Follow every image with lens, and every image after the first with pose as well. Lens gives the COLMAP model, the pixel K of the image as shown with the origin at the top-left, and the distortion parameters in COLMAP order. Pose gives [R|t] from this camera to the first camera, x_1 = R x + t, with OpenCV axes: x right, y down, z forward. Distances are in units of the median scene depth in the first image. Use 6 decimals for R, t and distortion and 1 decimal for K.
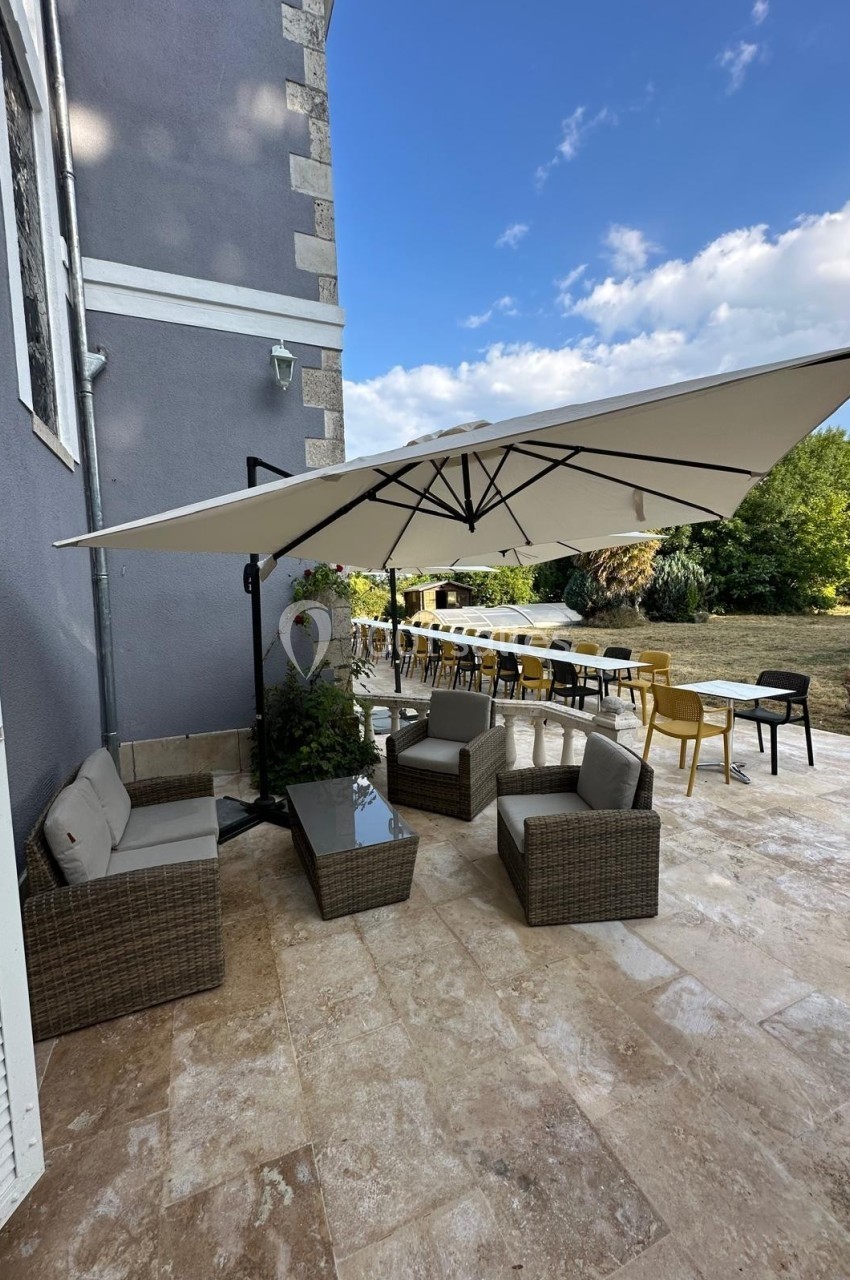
lens RADIAL K [[510.5, 0, 423.0], [0, 510.5, 643.0], [0, 0, 1]] dist [-0.004419, -0.000484]
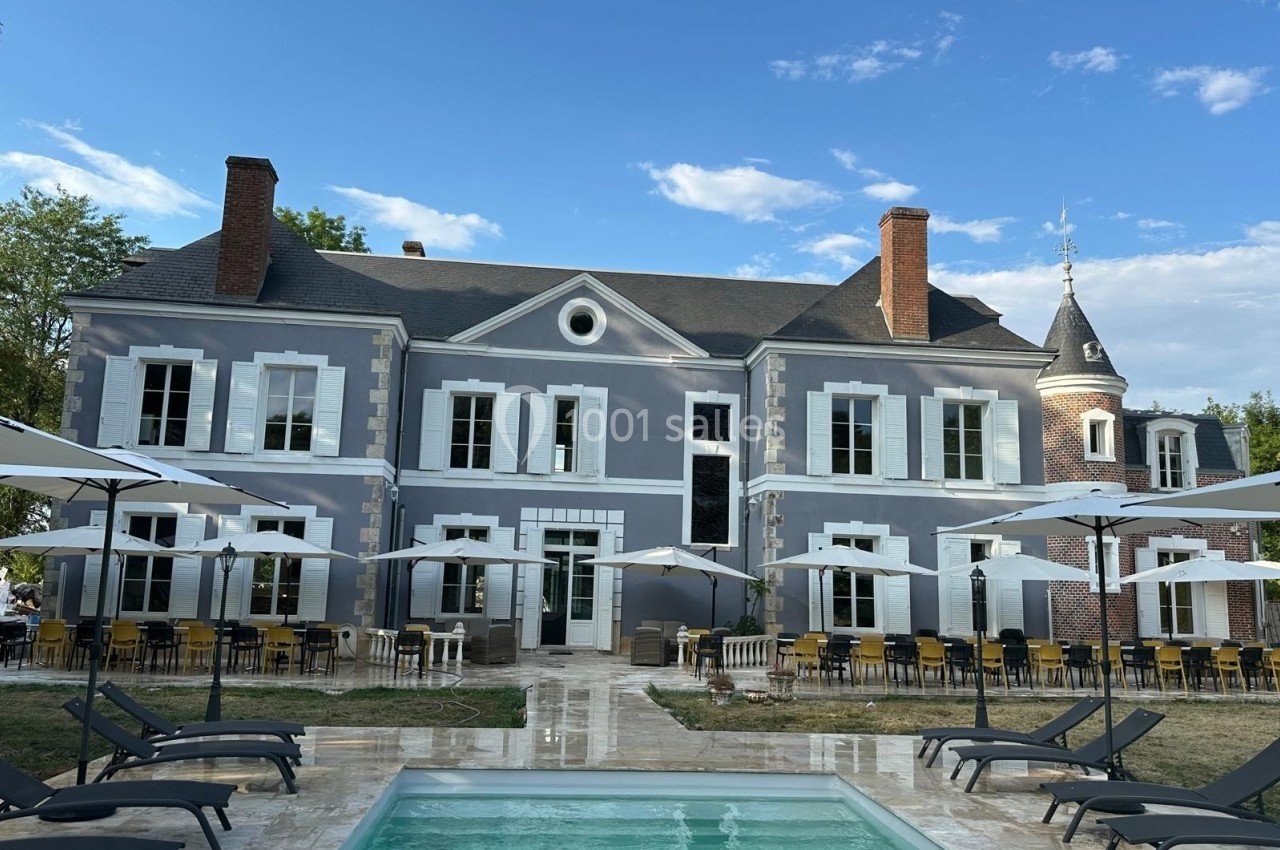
lens RADIAL K [[943.8, 0, 639.3], [0, 943.8, 425.6], [0, 0, 1]] dist [0.069565, 0.000625]
pose [[-0.281585, -0.135253, -0.949956, 6.304558], [-0.114691, 0.987662, -0.106625, -0.463349], [0.952657, 0.078927, -0.293623, 2.475474]]
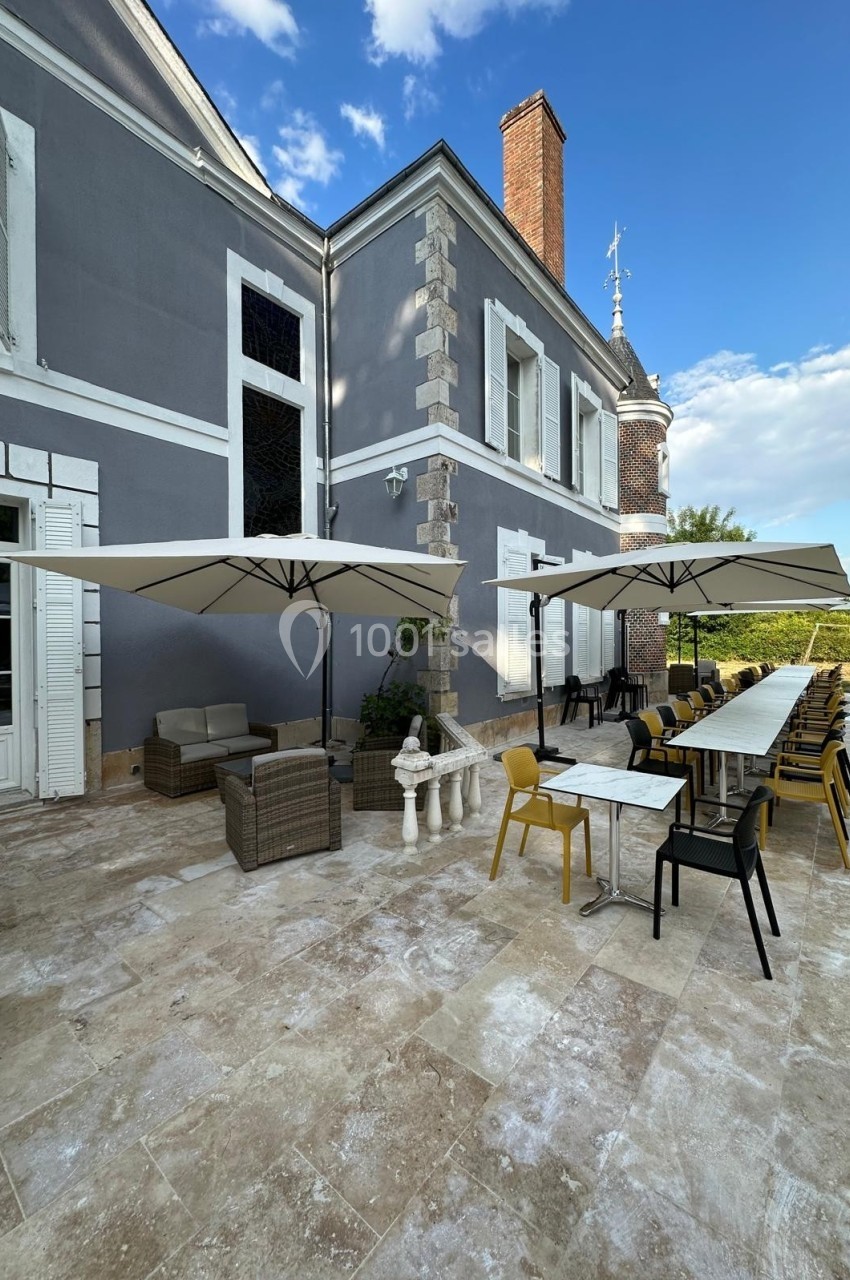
lens RADIAL K [[510.5, 0, 427.0], [0, 510.5, 641.1], [0, 0, 1]] dist [-0.004419, -0.000484]
pose [[0.463925, 0.035747, -0.885153, 1.482853], [-0.093580, 0.995573, -0.008841, -0.102056], [0.880918, 0.086934, 0.465217, 0.569536]]
